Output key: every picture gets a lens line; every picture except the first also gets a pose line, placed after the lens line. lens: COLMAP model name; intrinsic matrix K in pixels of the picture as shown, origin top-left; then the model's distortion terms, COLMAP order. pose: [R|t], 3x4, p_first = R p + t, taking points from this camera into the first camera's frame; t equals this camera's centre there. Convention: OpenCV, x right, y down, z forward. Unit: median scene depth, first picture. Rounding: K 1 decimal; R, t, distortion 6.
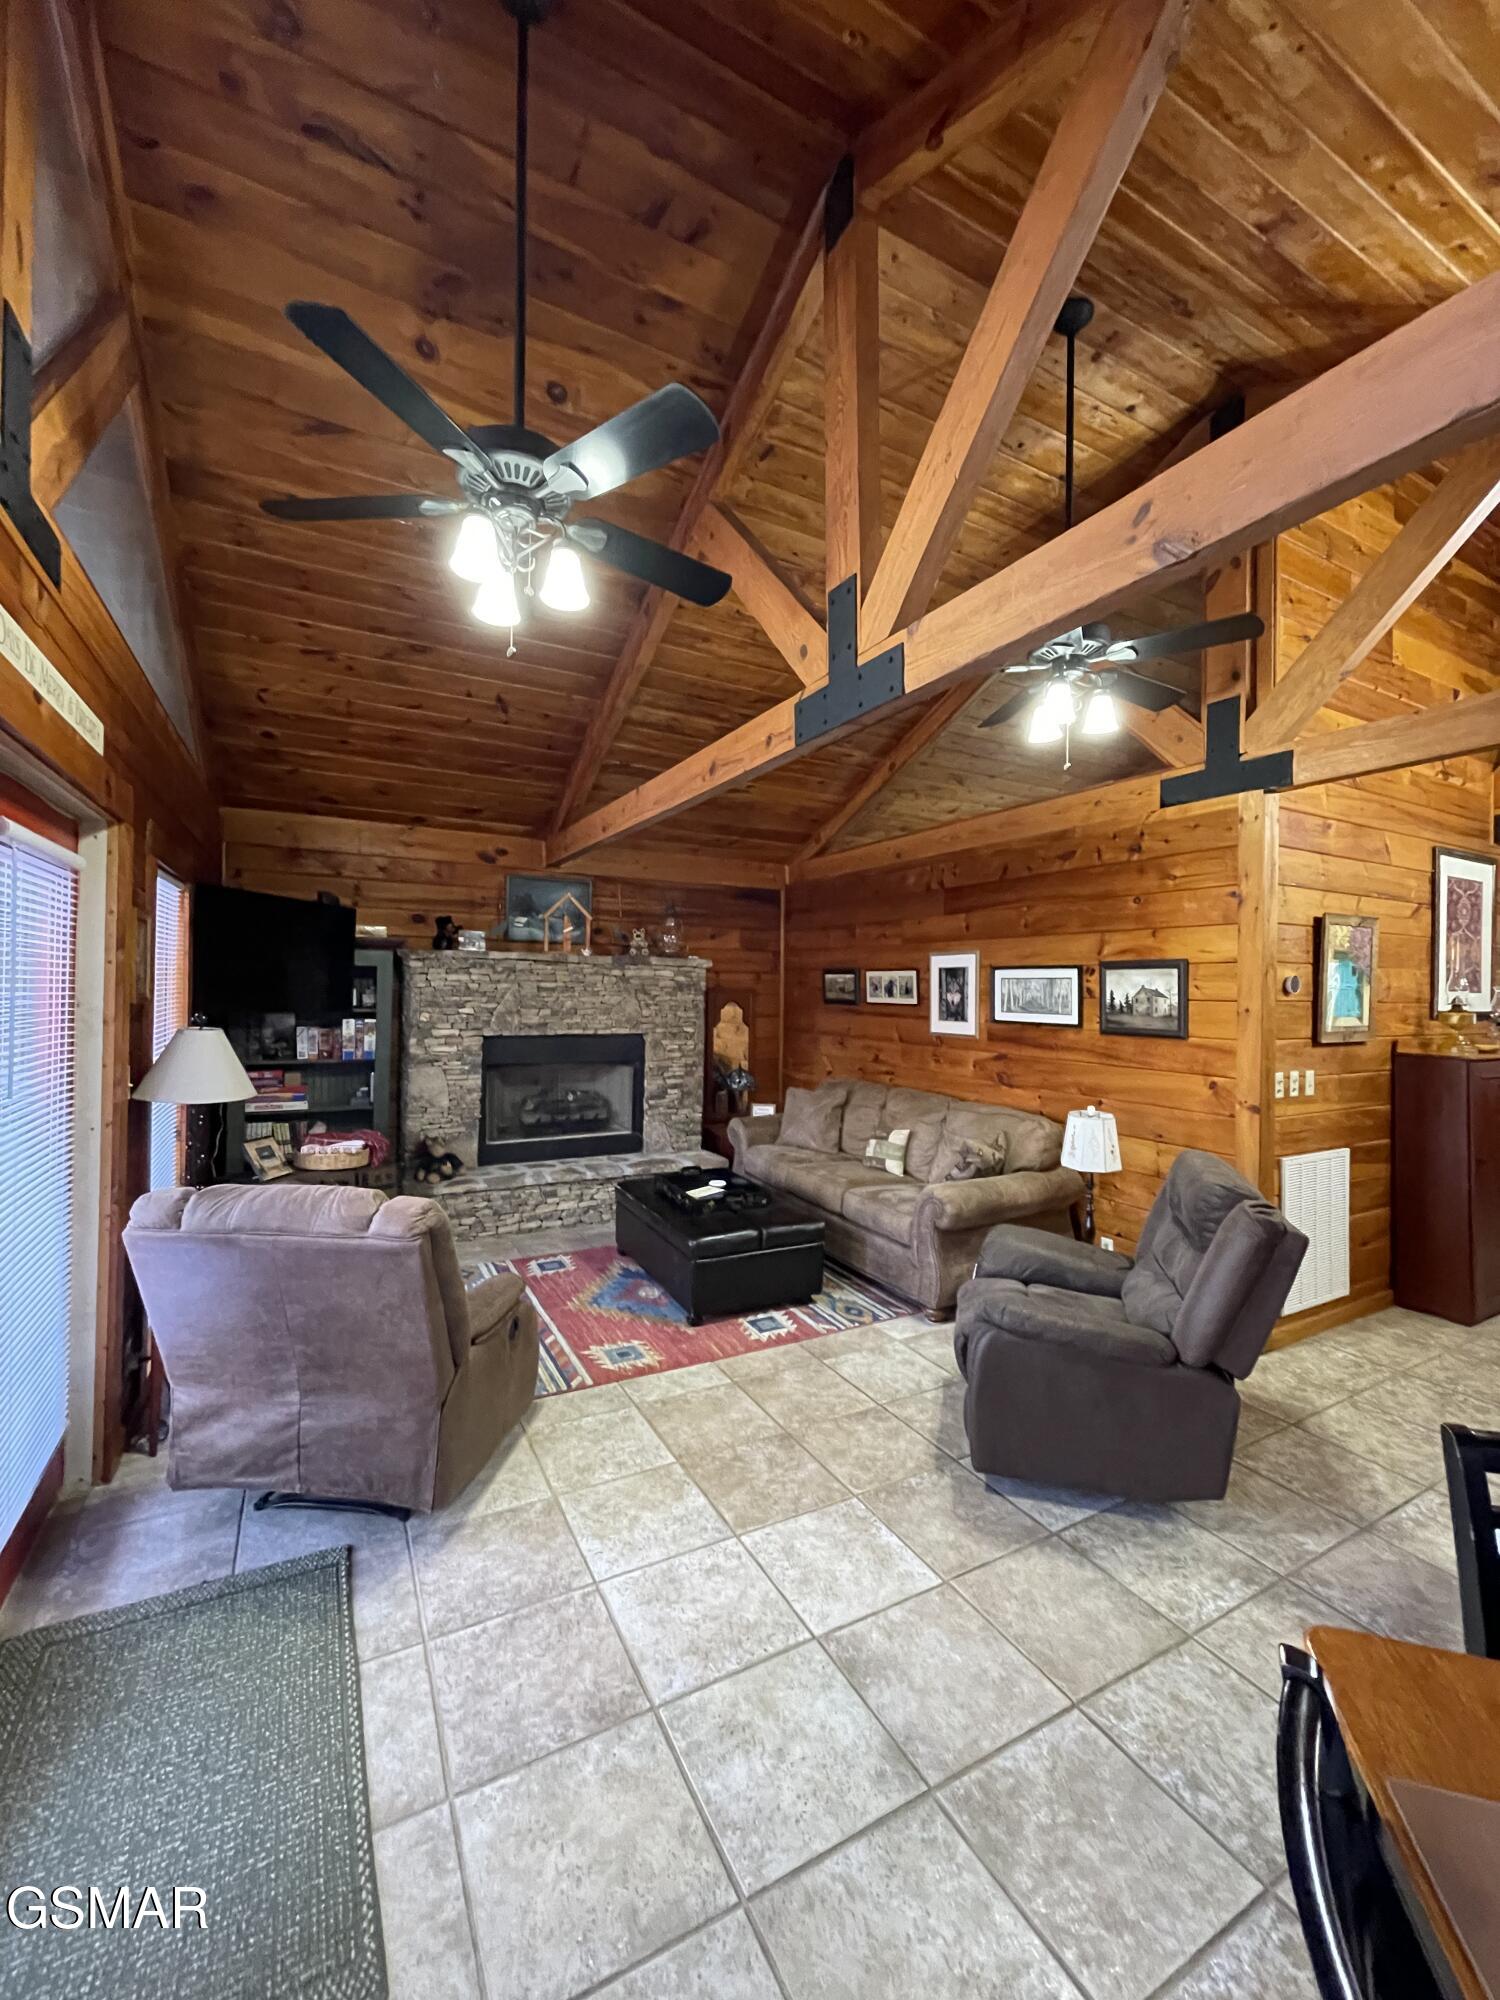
lens RADIAL K [[800.1, 0, 760.8], [0, 800.1, 982.8], [0, 0, 1]] dist [-0.002522, -0.000378]
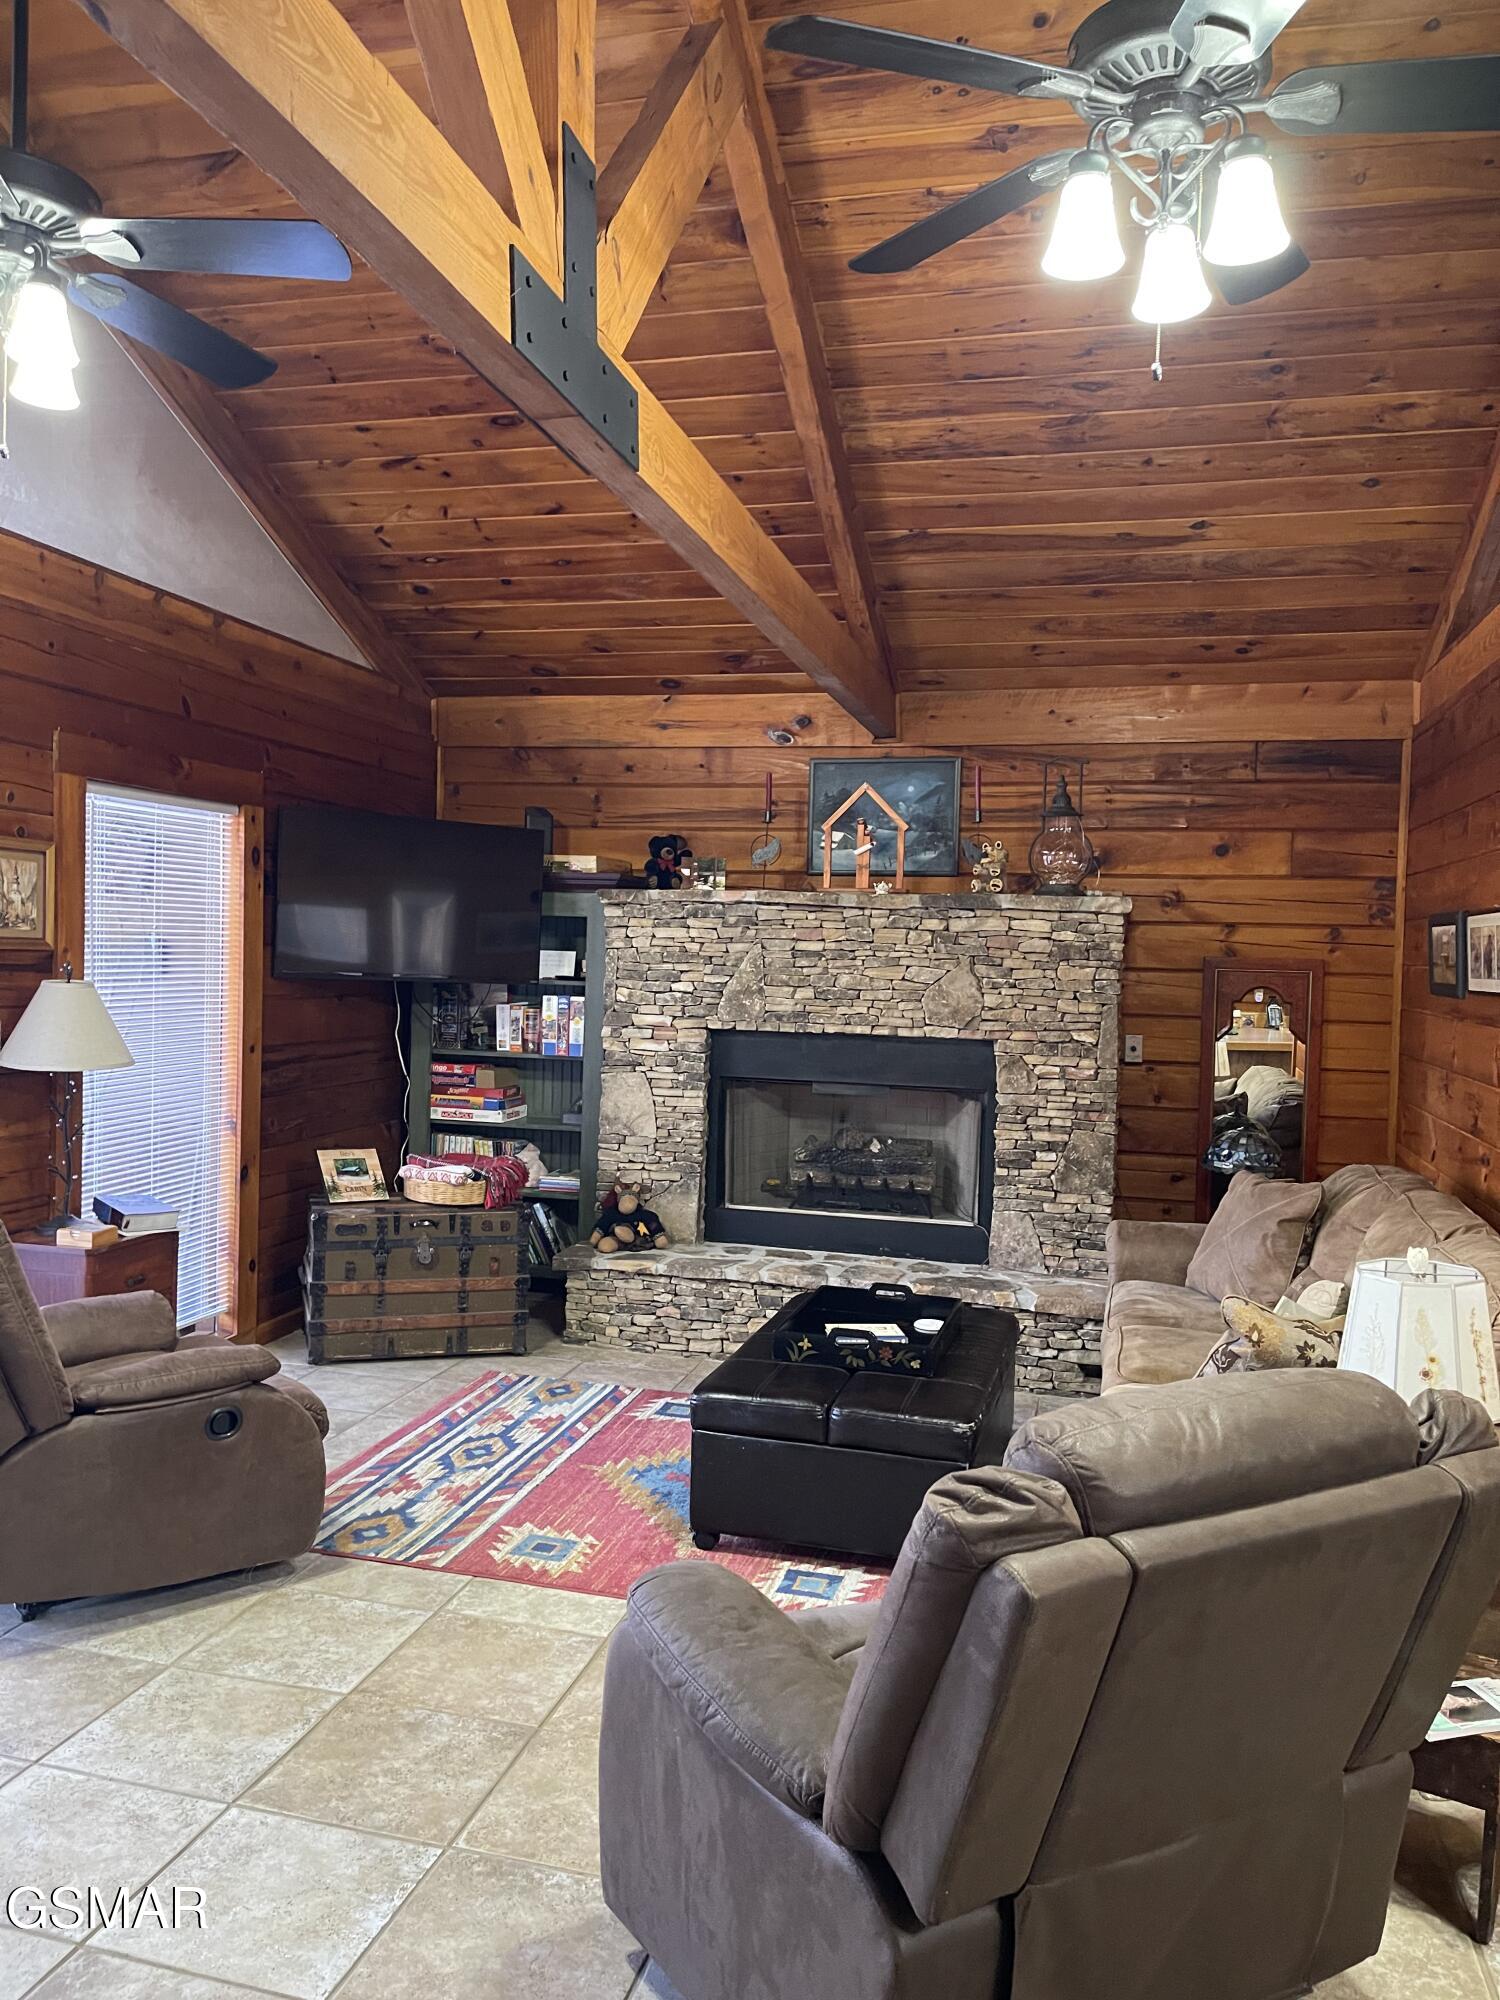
lens RADIAL K [[1502.0, 0, 747.4], [0, 1502.0, 1004.4], [0, 0, 1]] dist [0.065881, -0.078537]
pose [[0.729961, 0.026918, -0.682958, 0.506829], [-0.011461, 0.999566, 0.027147, 0.017955], [0.683392, -0.011989, 0.729953, 0.202815]]
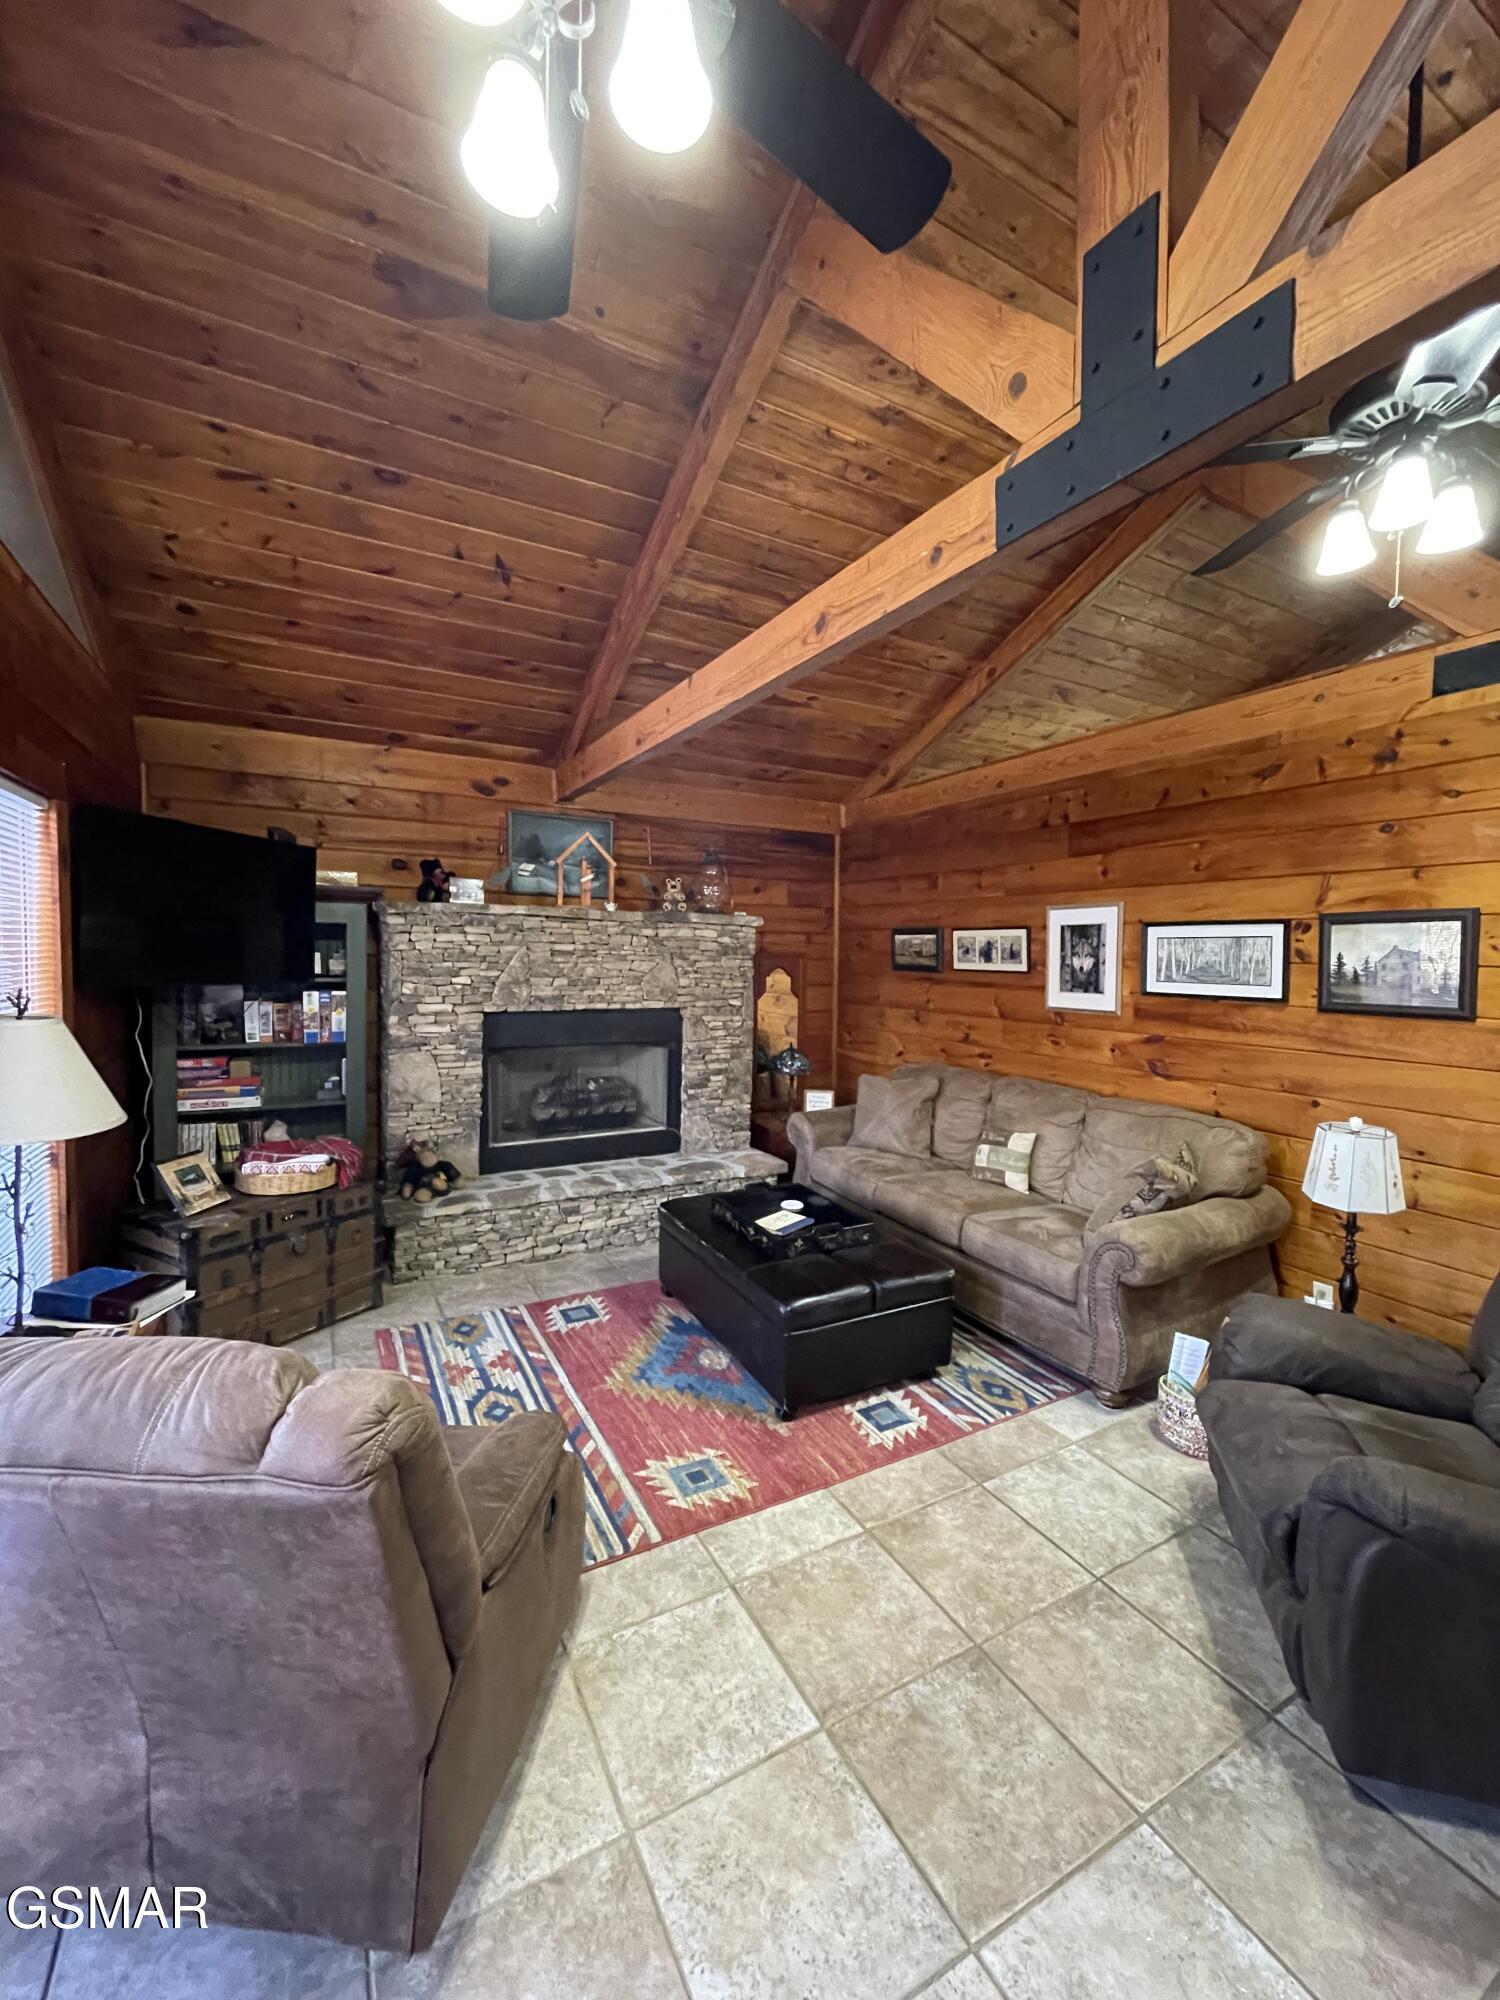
lens RADIAL K [[800.1, 0, 759.6], [0, 800.1, 983.1], [0, 0, 1]] dist [-0.002522, -0.000378]
pose [[0.999990, -0.001148, 0.004265, -0.086102], [0.000959, 0.999028, 0.044064, 0.003670], [-0.004311, -0.044059, 0.999020, 0.234237]]
